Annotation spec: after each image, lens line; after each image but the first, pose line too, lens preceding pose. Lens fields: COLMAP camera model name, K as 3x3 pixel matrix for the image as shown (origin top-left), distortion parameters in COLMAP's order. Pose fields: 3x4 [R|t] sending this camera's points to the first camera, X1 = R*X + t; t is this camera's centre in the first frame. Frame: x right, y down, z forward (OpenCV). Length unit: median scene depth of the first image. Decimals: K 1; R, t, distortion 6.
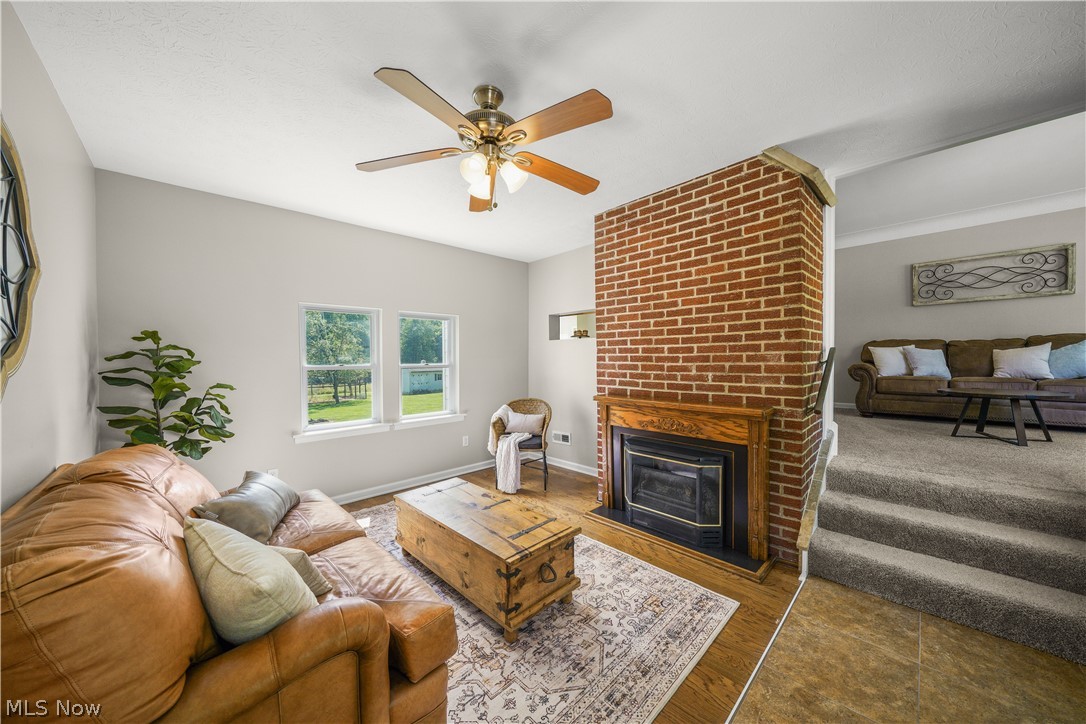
lens RADIAL K [[381.3, 0, 536.9], [0, 381.3, 350.5], [0, 0, 1]] dist [-0.001323, 0.000118]
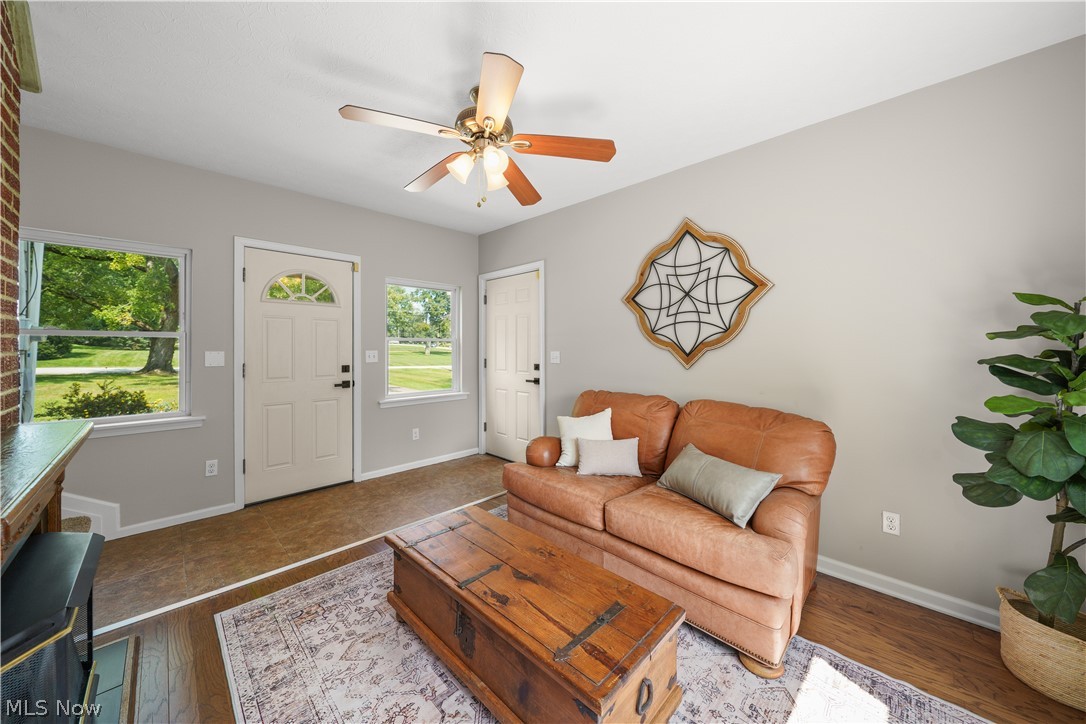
lens RADIAL K [[381.3, 0, 536.9], [0, 381.3, 350.5], [0, 0, 1]] dist [-0.001323, 0.000118]
pose [[-0.999372, 0.005208, -0.035048, -0.221294], [0.006067, 0.999683, -0.024438, 0.060468], [0.034909, -0.024635, -0.999087, 2.057024]]
